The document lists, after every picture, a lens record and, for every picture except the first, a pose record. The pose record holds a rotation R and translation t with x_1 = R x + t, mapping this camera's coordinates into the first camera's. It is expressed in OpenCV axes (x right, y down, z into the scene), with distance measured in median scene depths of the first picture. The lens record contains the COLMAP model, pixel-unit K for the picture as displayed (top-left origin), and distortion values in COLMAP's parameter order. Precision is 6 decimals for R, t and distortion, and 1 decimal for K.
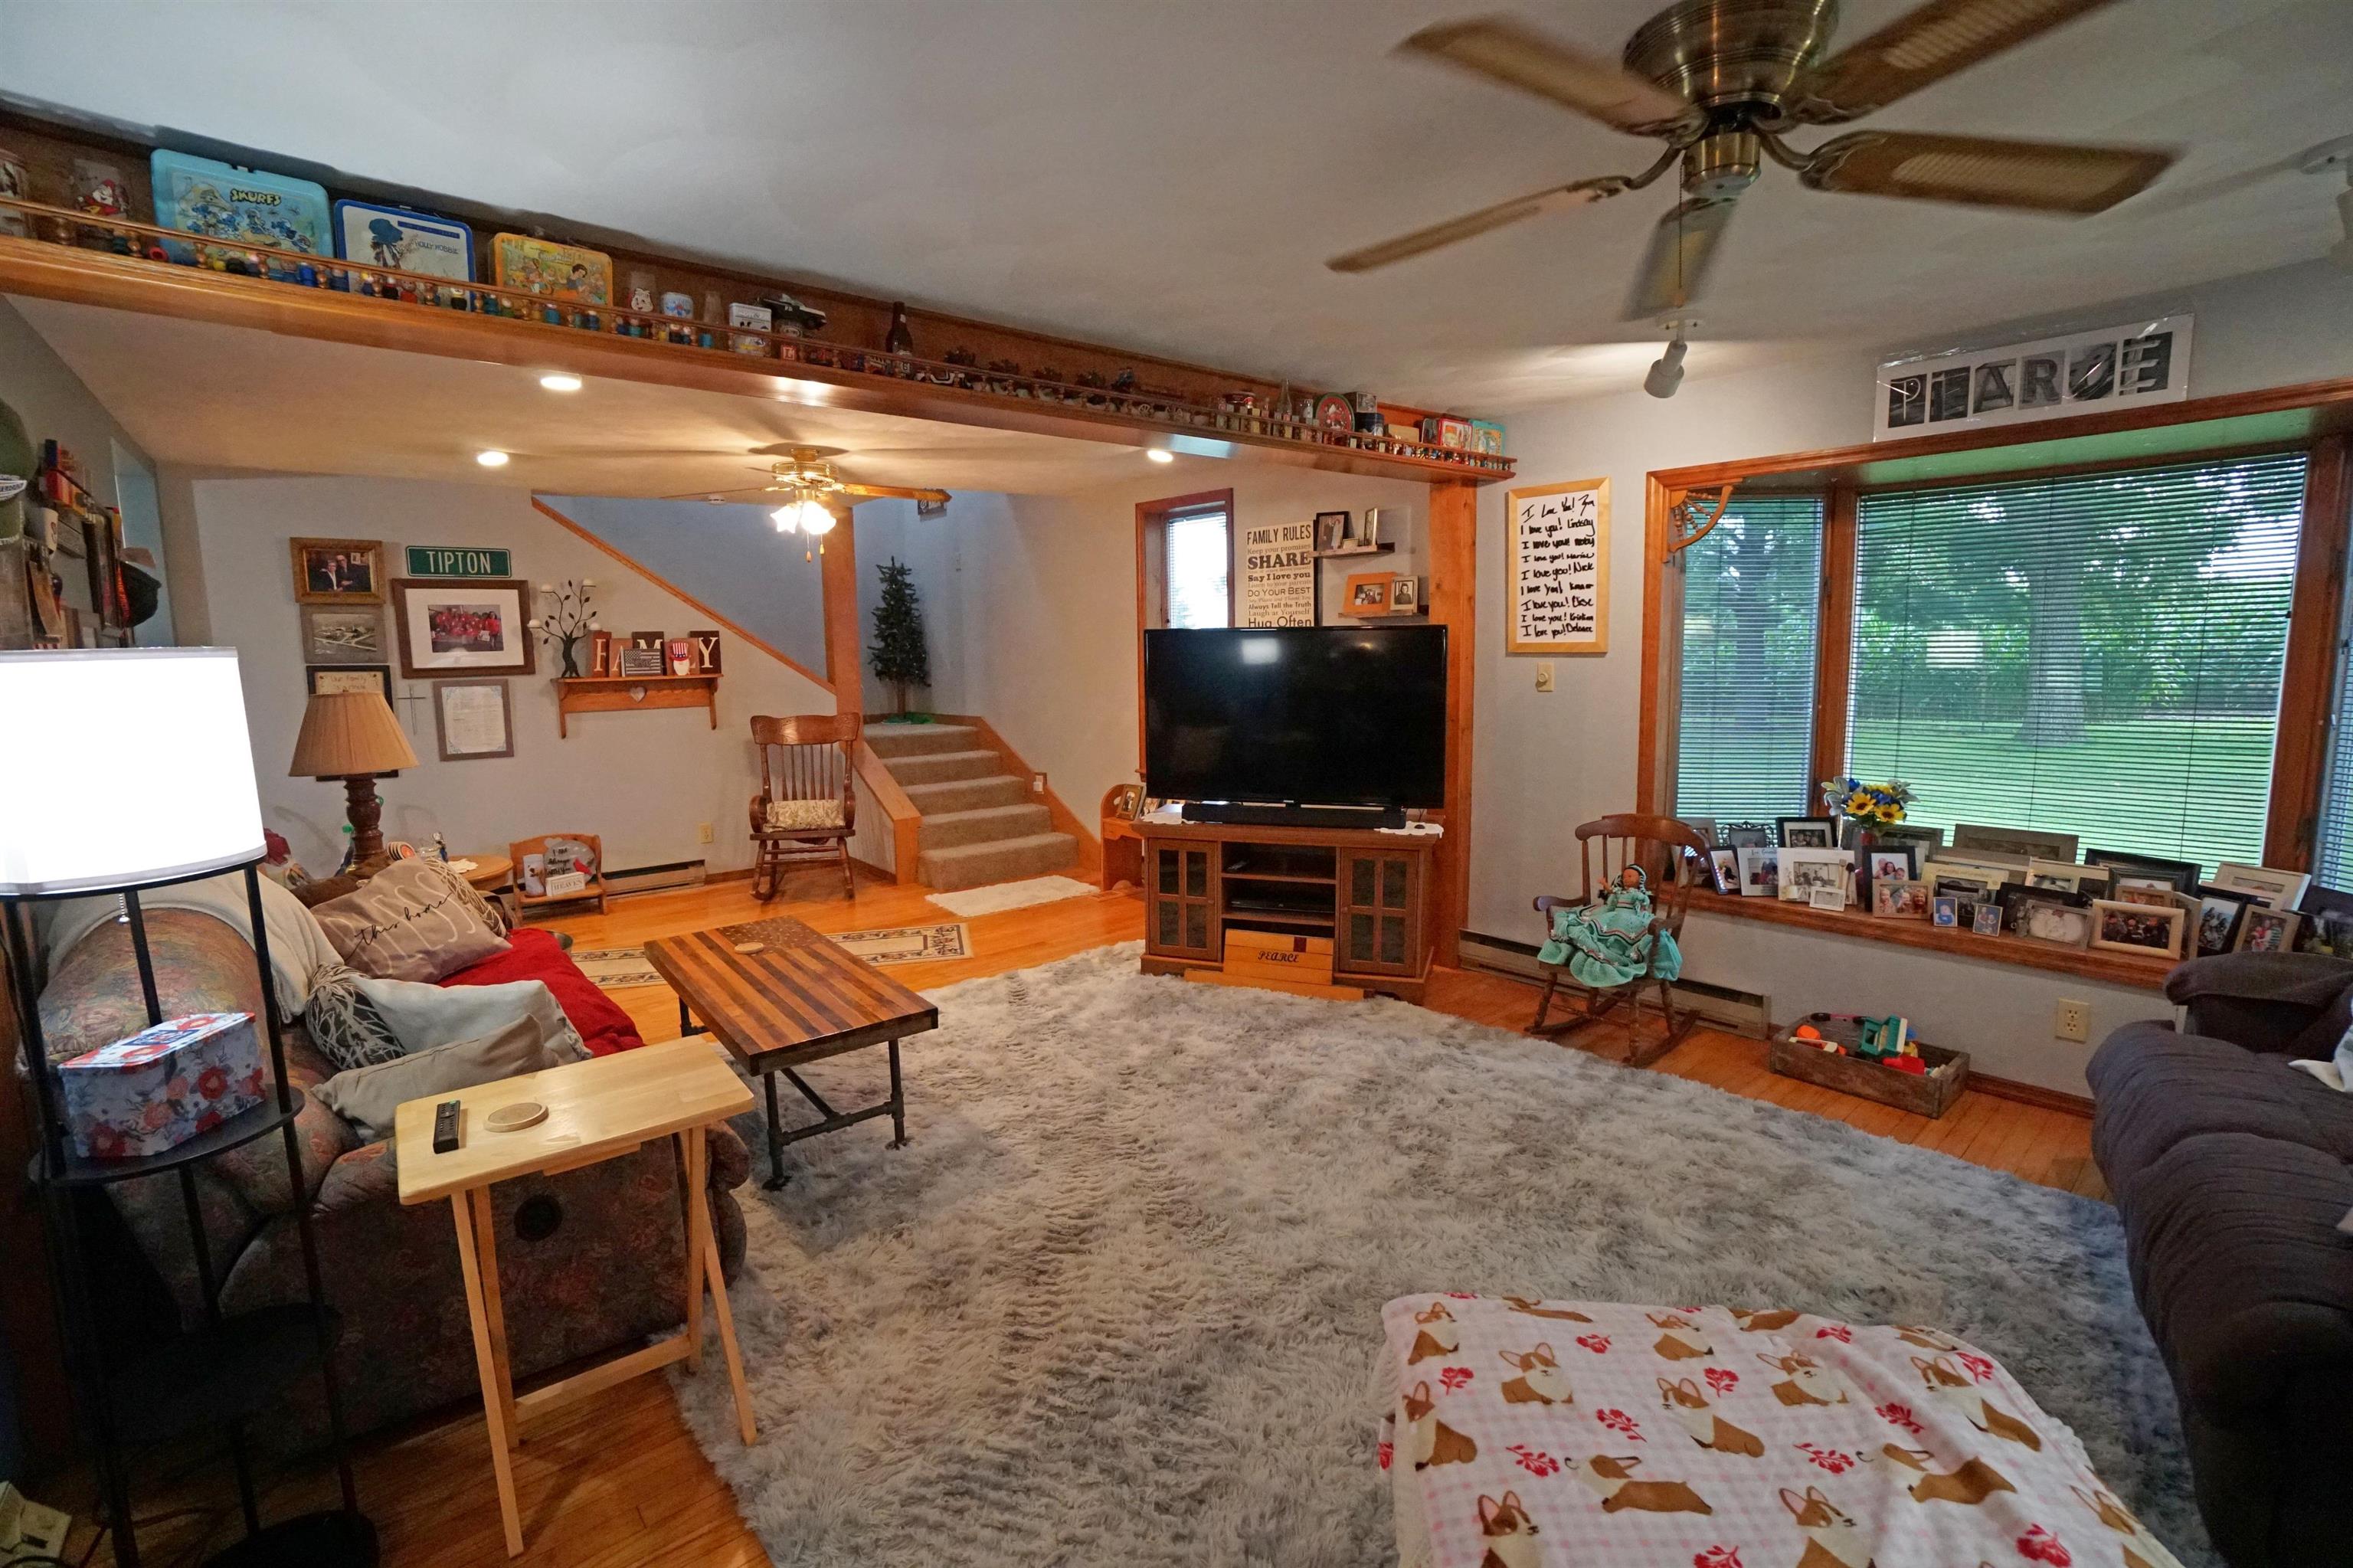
lens RADIAL K [[1039.4, 0, 1163.7], [0, 1039.4, 771.0], [0, 0, 1]] dist [-0.064198, 0.024788]
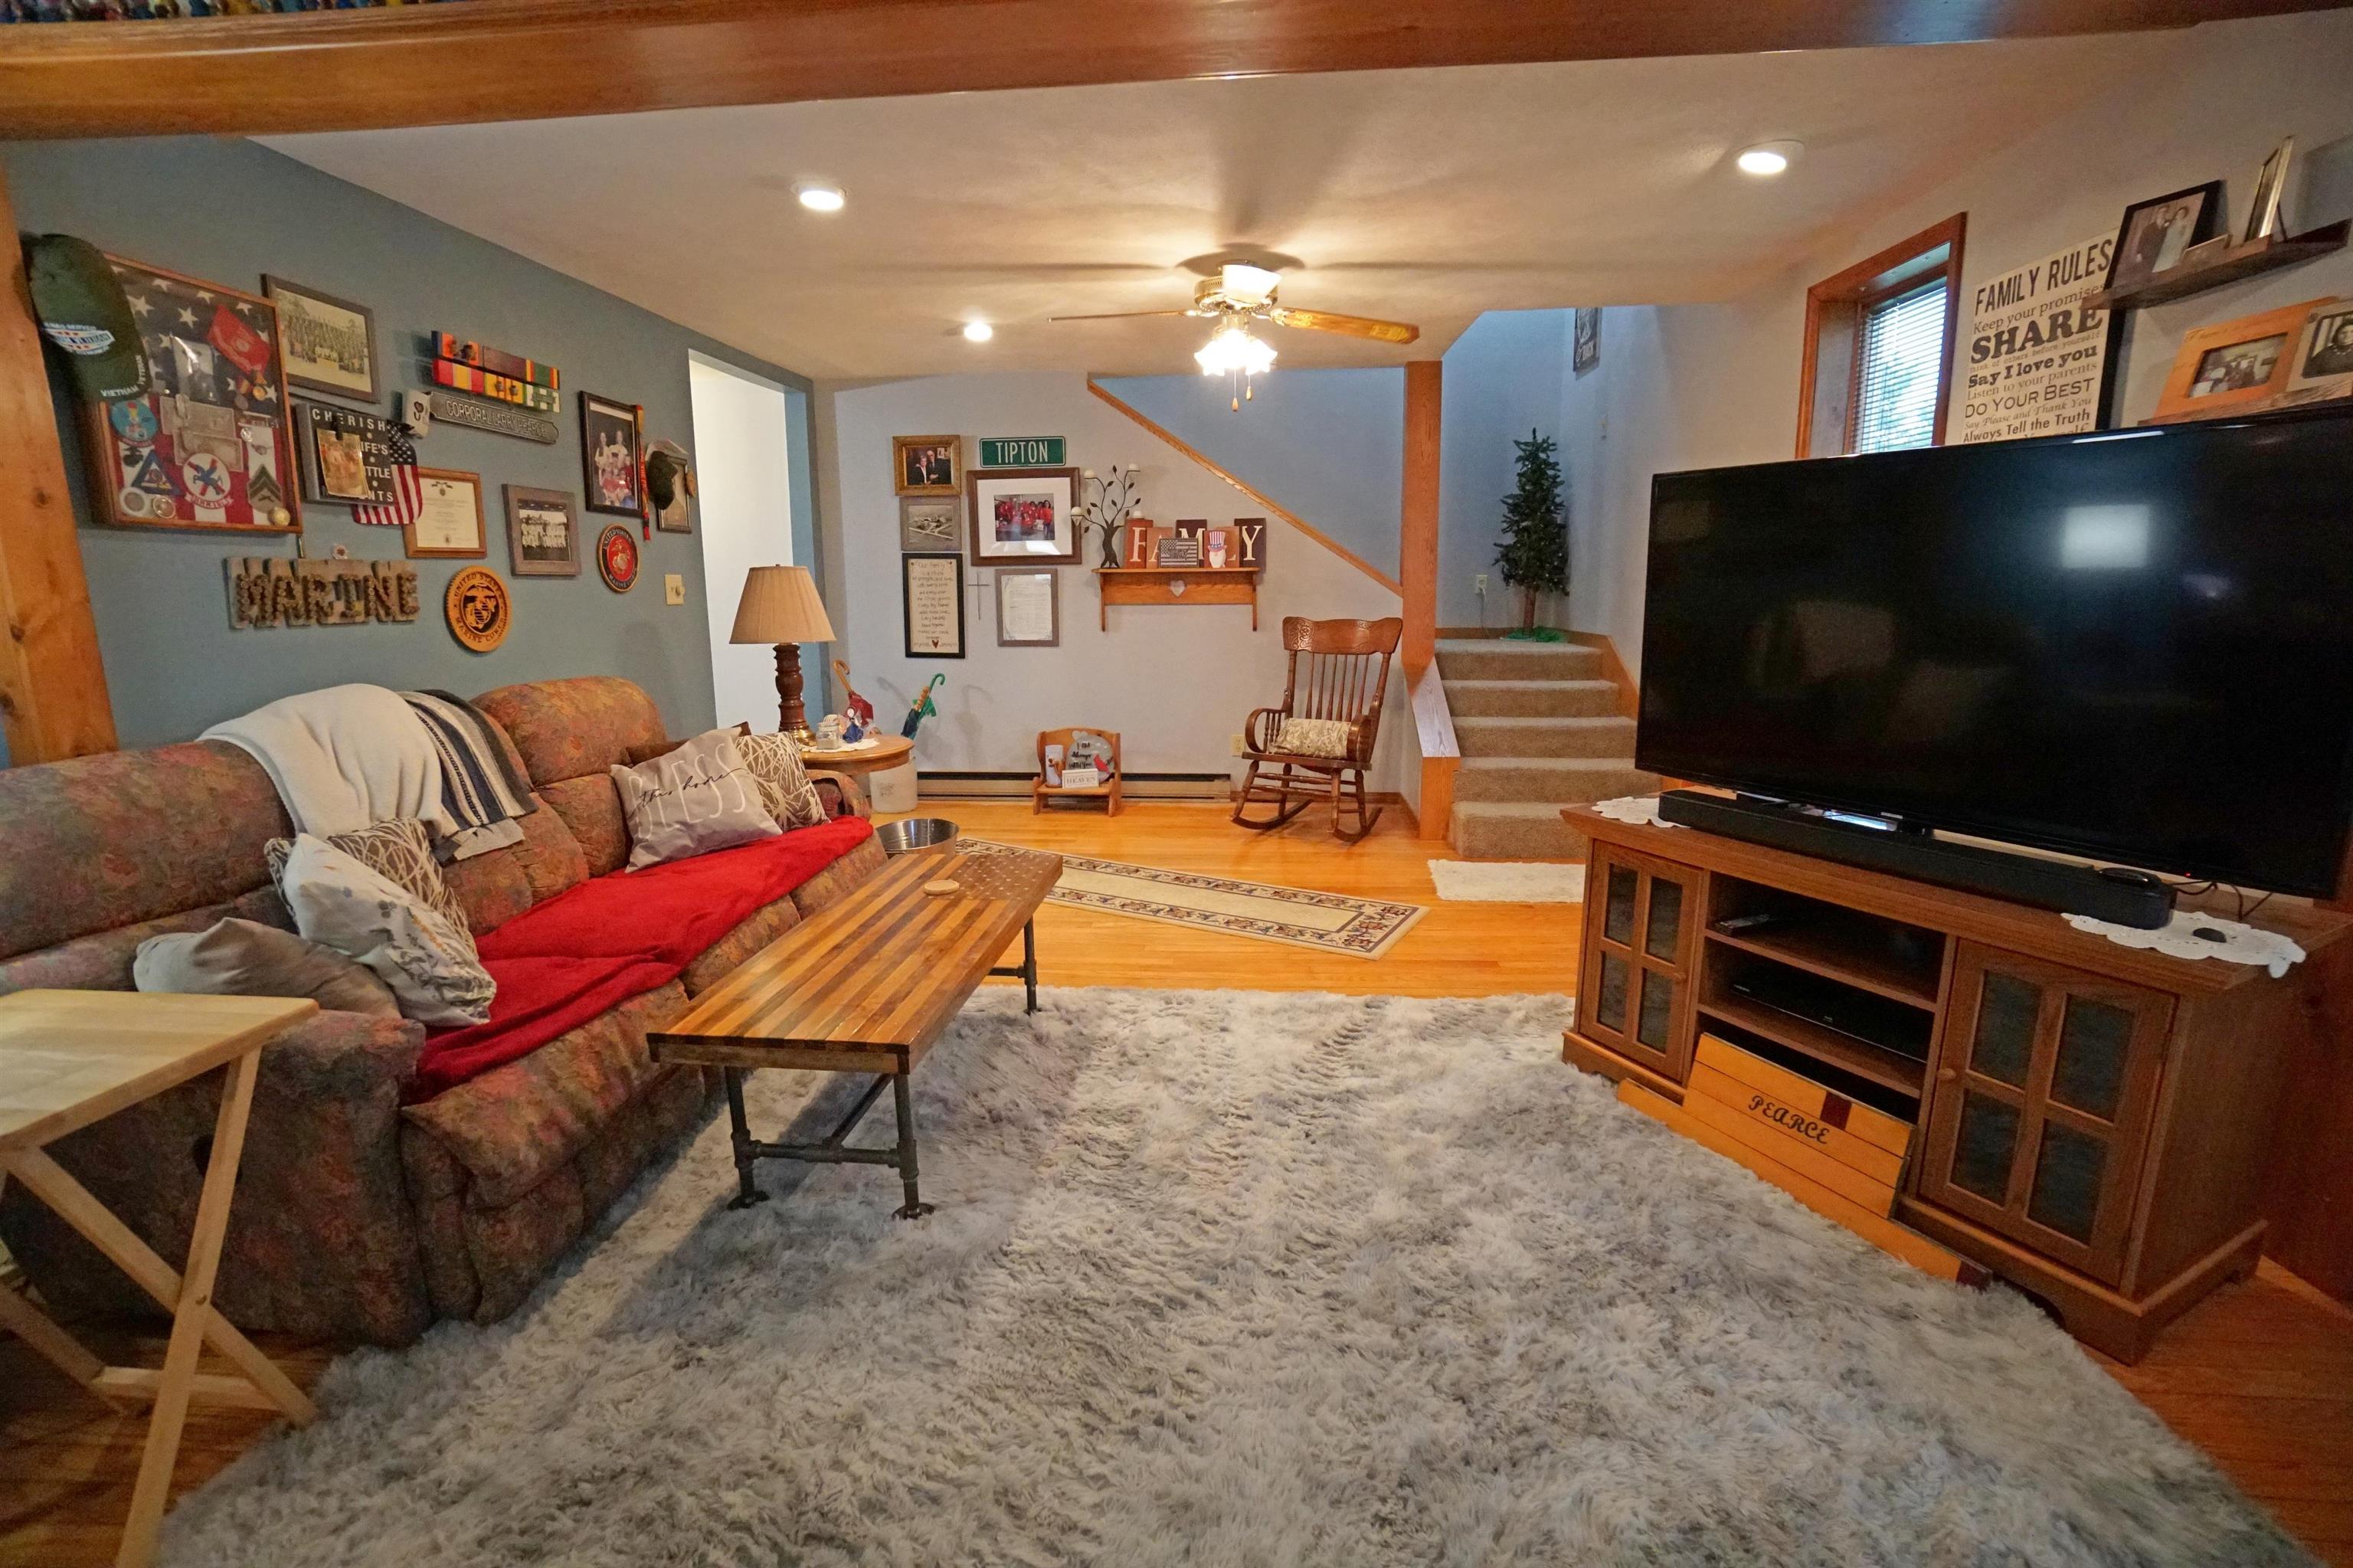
lens RADIAL K [[1039.4, 0, 1163.7], [0, 1039.4, 771.0], [0, 0, 1]] dist [-0.064198, 0.024788]
pose [[0.712759, 0.135143, -0.688267, 0.168550], [-0.084678, 0.990665, 0.106828, -0.011209], [0.696279, -0.017861, 0.717549, 0.354401]]
